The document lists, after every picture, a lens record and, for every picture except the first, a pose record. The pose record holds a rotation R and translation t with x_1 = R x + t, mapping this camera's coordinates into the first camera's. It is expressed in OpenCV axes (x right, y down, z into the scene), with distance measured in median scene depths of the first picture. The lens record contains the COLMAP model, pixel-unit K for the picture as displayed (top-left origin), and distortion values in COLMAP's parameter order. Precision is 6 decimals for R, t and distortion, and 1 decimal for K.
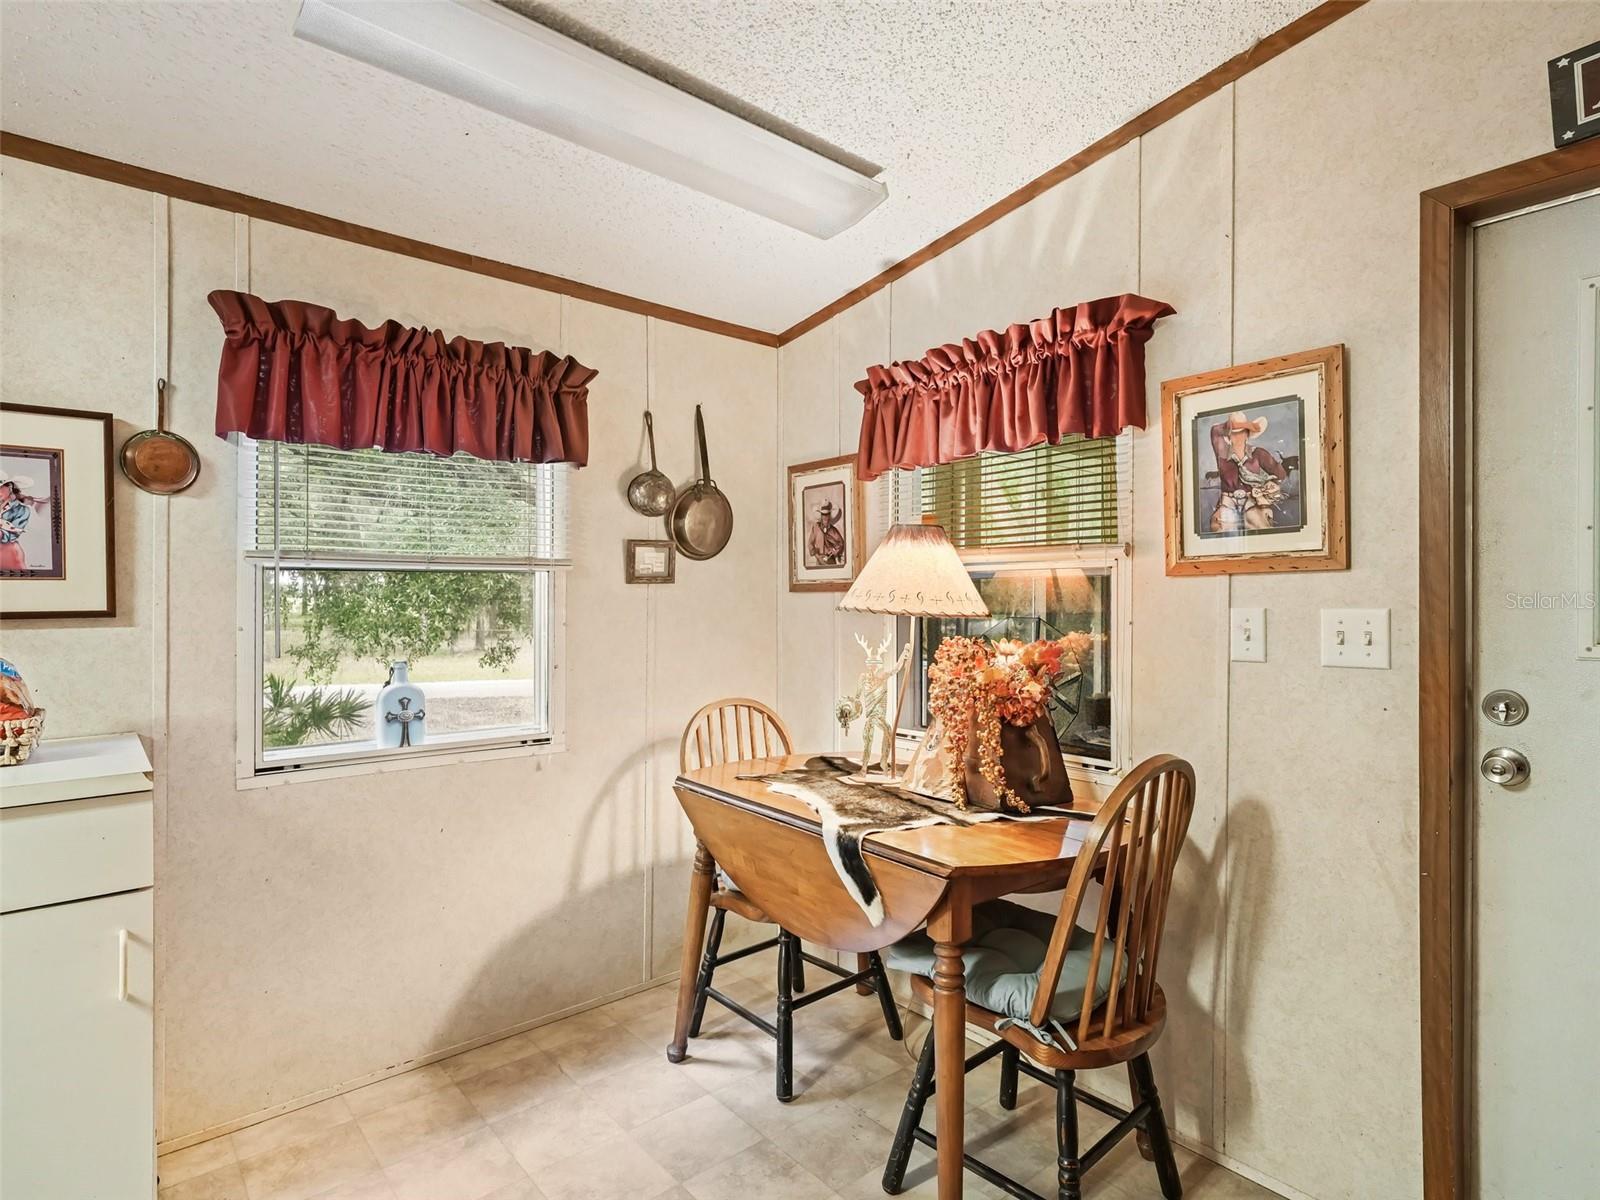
lens RADIAL K [[851.8, 0, 800.0], [0, 851.8, 600.0], [0, 0, 1]] dist [-0.000112, -0.000439]
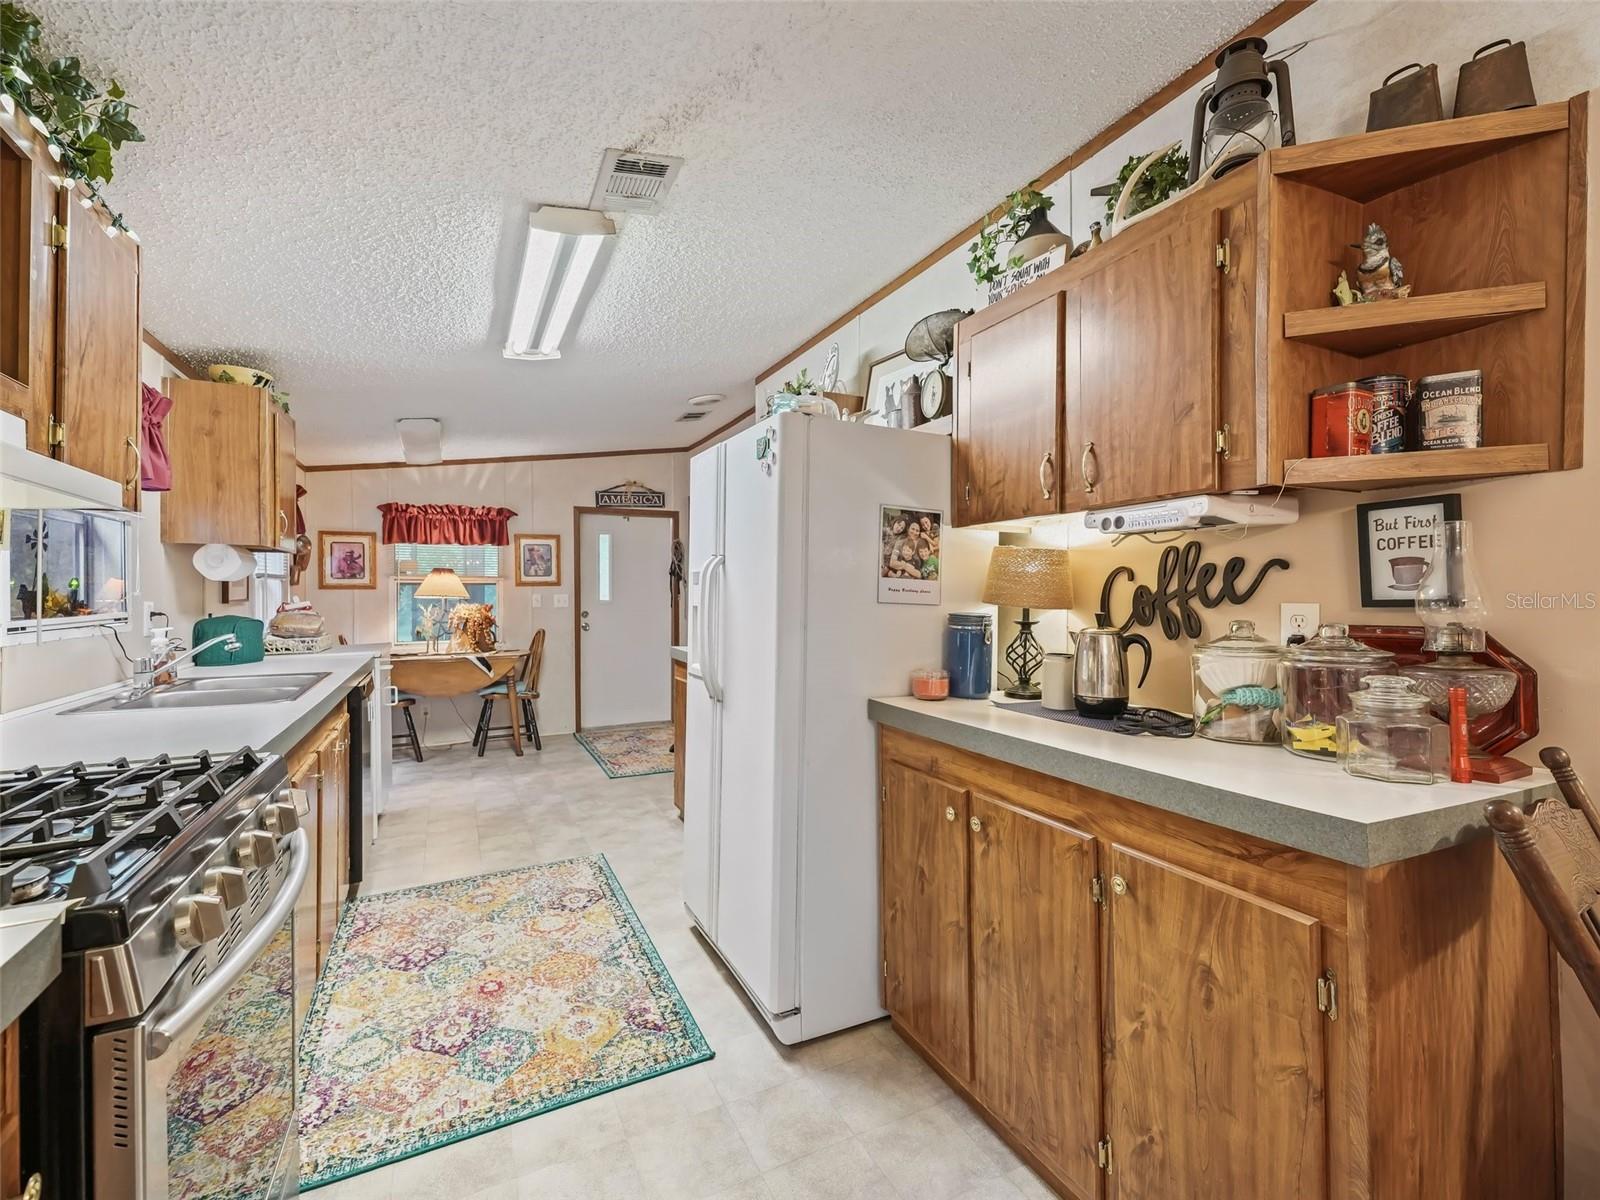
lens RADIAL K [[713.1, 0, 800.0], [0, 713.1, 600.0], [0, 0, 1]] dist [0.028244, -0.000616]
pose [[0.249519, -0.013461, 0.968276, -2.142250], [-0.001126, 0.999899, 0.014191, -0.012539], [-0.968369, -0.004631, 0.249479, -0.919237]]
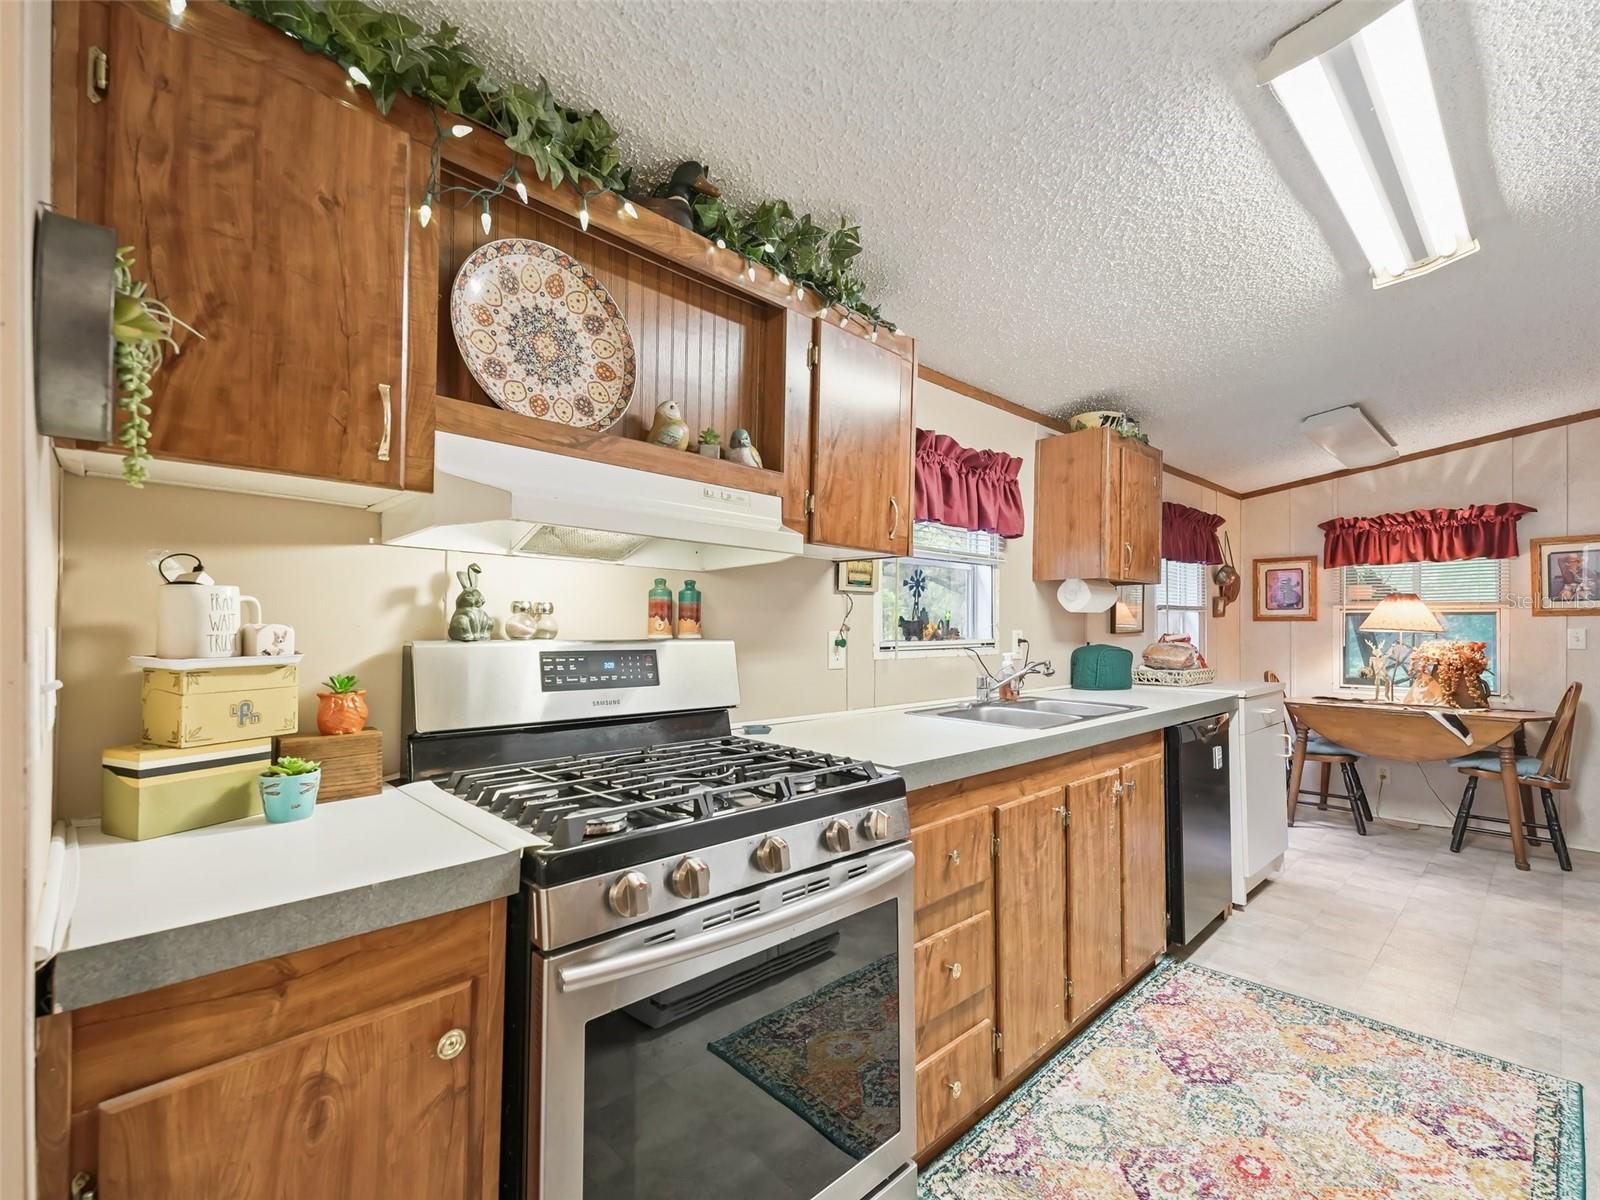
lens RADIAL K [[710.2, 0, 795.9], [0, 710.2, 622.2], [0, 0, 1]] dist [0.037669, -0.013113]
pose [[0.998738, 0.001600, 0.050196, -1.731516], [-0.001674, 0.999998, 0.001444, -0.008967], [-0.050194, -0.001526, 0.998738, -0.970181]]
